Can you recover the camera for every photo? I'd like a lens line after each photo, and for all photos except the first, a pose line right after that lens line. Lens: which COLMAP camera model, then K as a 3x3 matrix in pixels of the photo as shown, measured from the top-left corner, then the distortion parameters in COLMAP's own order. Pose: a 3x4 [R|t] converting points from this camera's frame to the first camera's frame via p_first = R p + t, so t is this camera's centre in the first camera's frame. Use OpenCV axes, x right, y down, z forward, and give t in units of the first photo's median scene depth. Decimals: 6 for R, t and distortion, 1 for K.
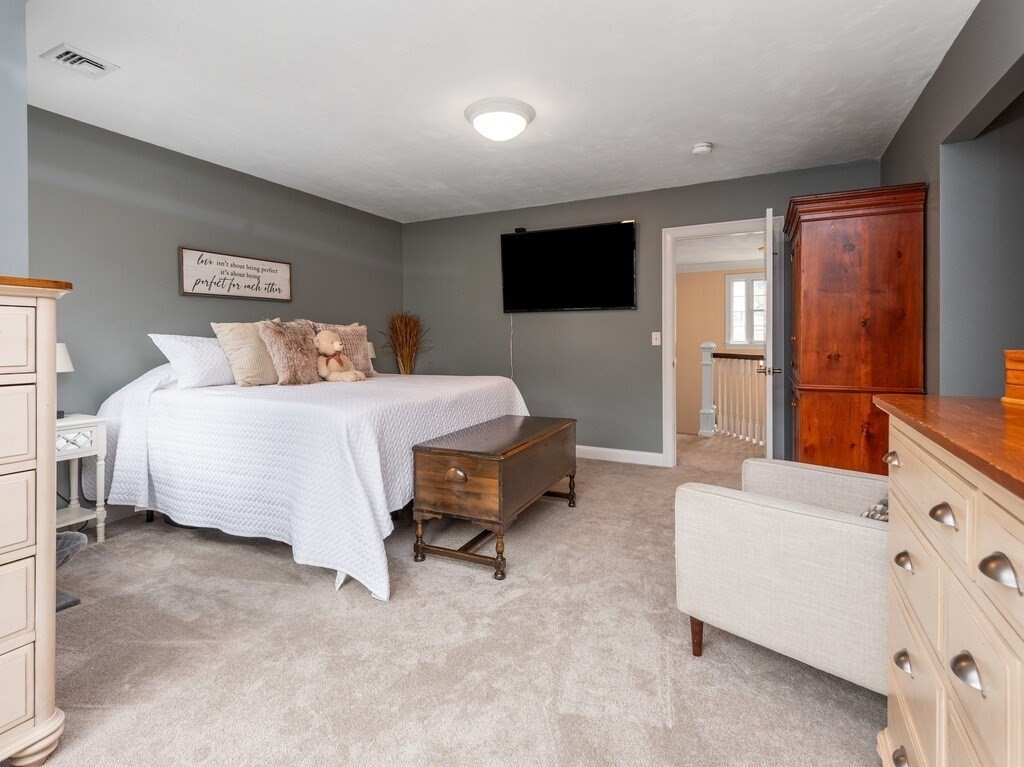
lens RADIAL K [[524.6, 0, 511.9], [0, 524.6, 383.6], [0, 0, 1]] dist [0.001002, 0.000073]
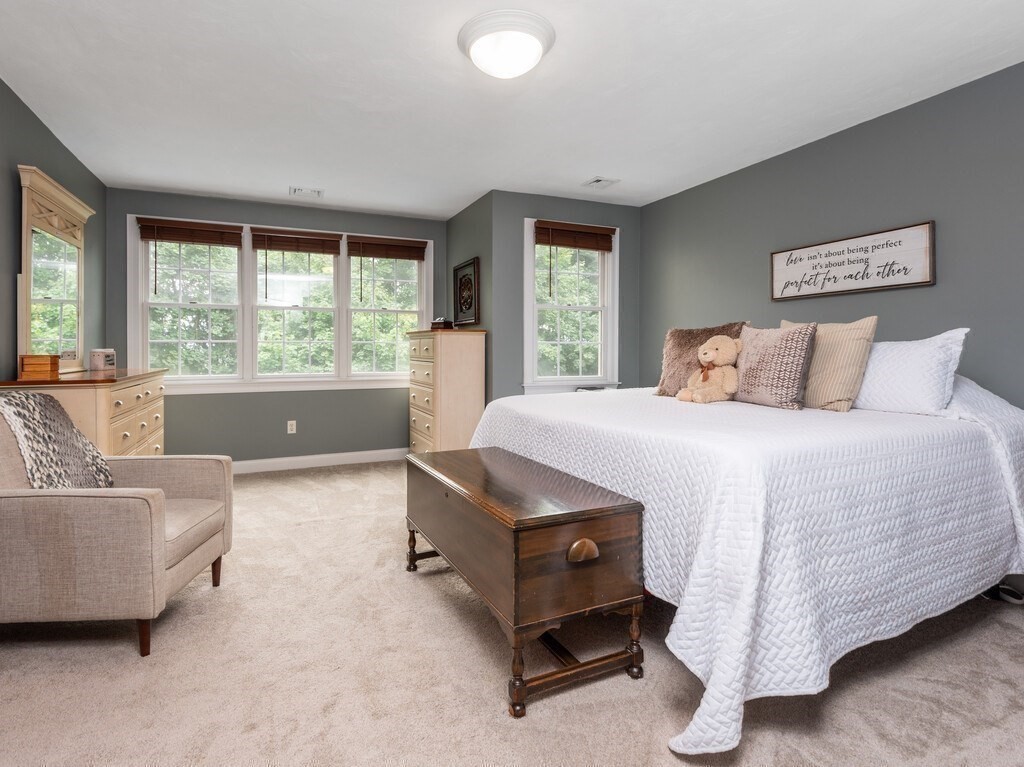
lens RADIAL K [[524.6, 0, 512.1], [0, 524.6, 383.4], [0, 0, 1]] dist [0.001002, 0.000073]
pose [[-0.626866, 0.056334, -0.777088, 0.410279], [-0.059331, 0.991035, 0.119705, -0.097633], [0.776865, 0.121145, -0.617903, 1.147667]]
